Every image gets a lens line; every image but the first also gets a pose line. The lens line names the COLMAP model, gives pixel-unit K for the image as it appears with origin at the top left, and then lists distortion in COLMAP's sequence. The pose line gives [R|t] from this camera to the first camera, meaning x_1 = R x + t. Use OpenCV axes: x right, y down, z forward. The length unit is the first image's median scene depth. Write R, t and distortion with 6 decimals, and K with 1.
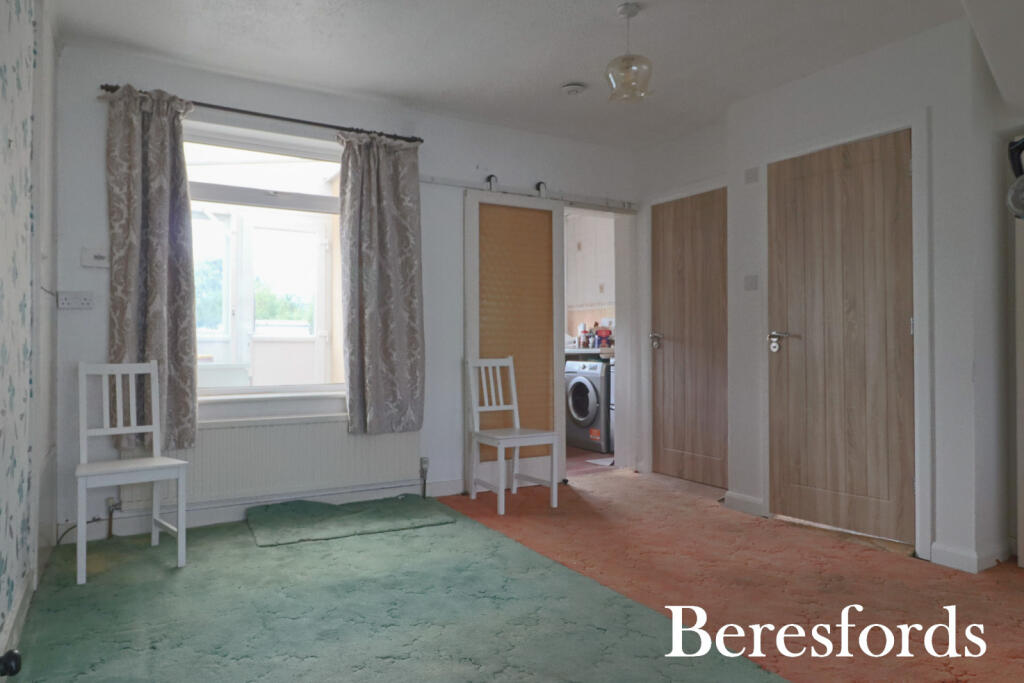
lens RADIAL K [[687.6, 0, 511.9], [0, 687.6, 342.7], [0, 0, 1]] dist [-0.010909, -0.001514]
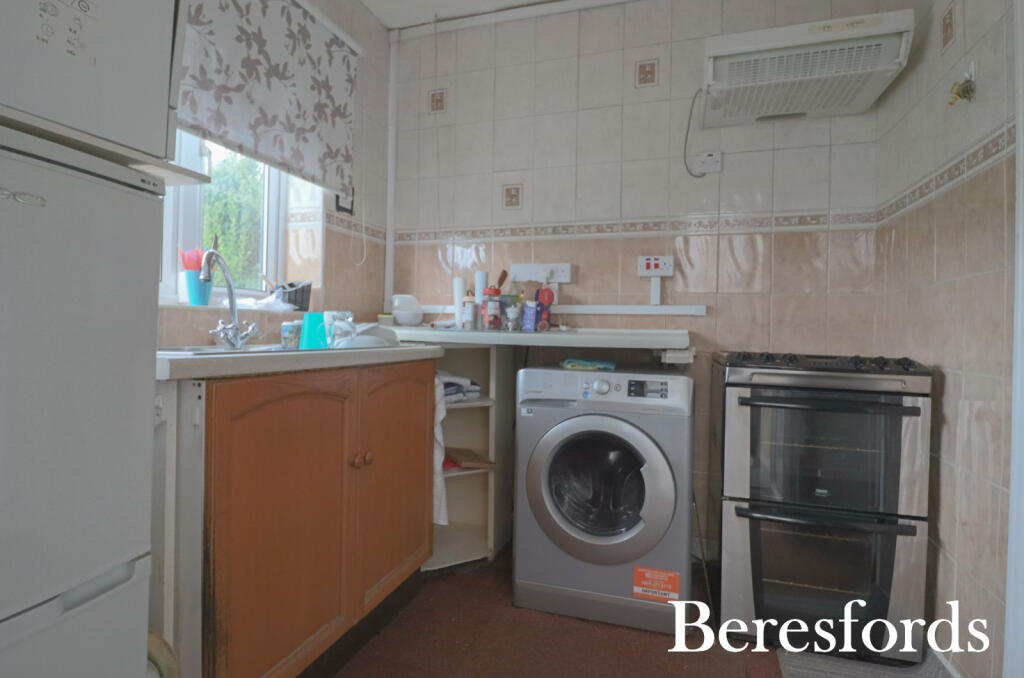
lens RADIAL K [[535.6, 0, 509.2], [0, 535.6, 336.8], [0, 0, 1]] dist [-0.014880, -0.007802]
pose [[0.749084, 0.018201, 0.662225, -0.097786], [-0.023259, 0.999729, -0.001168, 0.011301], [-0.662067, -0.014528, 0.749304, 0.760730]]
